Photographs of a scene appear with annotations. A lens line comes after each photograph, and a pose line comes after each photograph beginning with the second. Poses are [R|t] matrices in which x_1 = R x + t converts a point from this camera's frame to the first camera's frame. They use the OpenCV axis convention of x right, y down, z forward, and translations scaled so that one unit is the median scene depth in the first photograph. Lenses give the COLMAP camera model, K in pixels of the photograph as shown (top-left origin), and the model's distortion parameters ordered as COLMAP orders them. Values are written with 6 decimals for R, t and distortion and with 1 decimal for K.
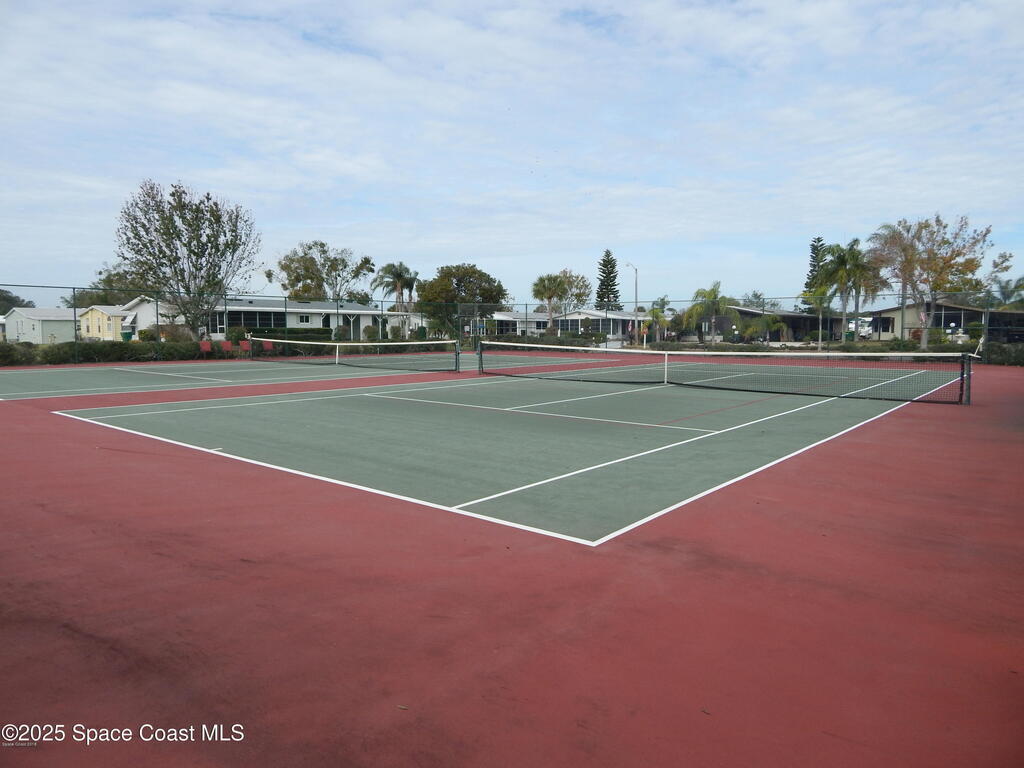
lens RADIAL K [[673.9, 0, 509.3], [0, 673.9, 368.9], [0, 0, 1]] dist [-0.001027, -0.001143]
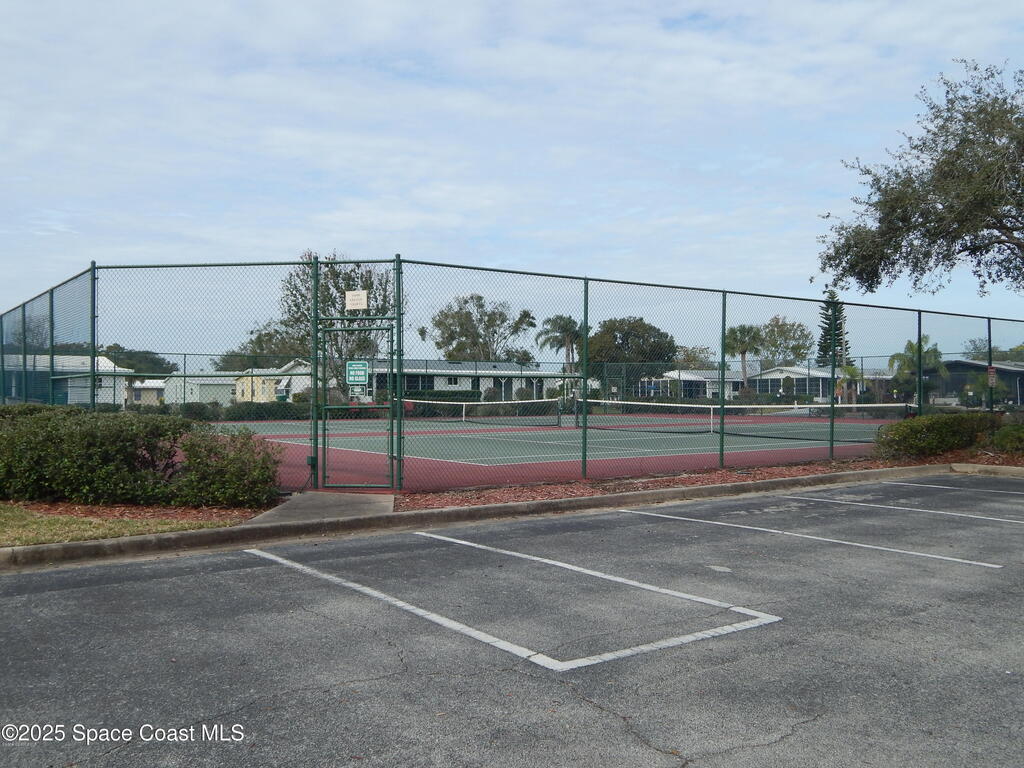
lens RADIAL K [[905.5, 0, 512.0], [0, 905.5, 384.0], [0, 0, 1]] dist [0.106909, 0.000199]
pose [[0.968376, -0.007110, -0.249394, 0.066303], [-0.010163, 0.997640, -0.067903, 0.010999], [0.249289, 0.068290, 0.966018, -0.147373]]
